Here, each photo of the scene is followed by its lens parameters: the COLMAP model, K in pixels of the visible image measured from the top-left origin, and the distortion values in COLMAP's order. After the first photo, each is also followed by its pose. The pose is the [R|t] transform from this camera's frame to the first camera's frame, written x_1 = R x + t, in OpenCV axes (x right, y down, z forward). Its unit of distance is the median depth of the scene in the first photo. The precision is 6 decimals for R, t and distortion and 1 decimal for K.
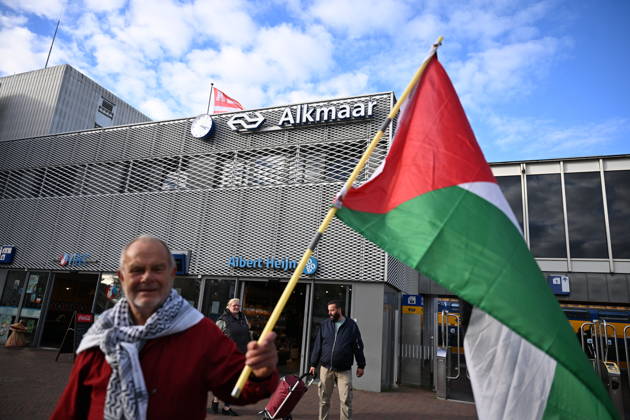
lens RADIAL K [[423.0, 0, 315.0], [0, 423.0, 210.0], [0, 0, 1]] dist [0.001810, -0.001106]
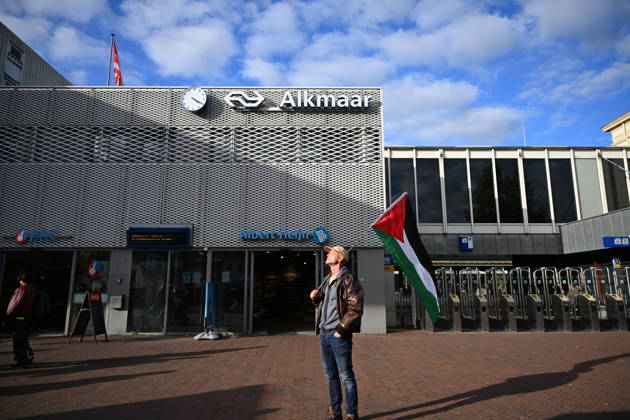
lens RADIAL K [[423.0, 0, 315.0], [0, 423.0, 210.0], [0, 0, 1]] dist [0.001810, -0.001106]
pose [[0.928097, -0.008073, 0.372252, -0.392990], [-0.025637, 0.996007, 0.085519, -0.032240], [-0.371456, -0.088913, 0.924184, -0.049098]]
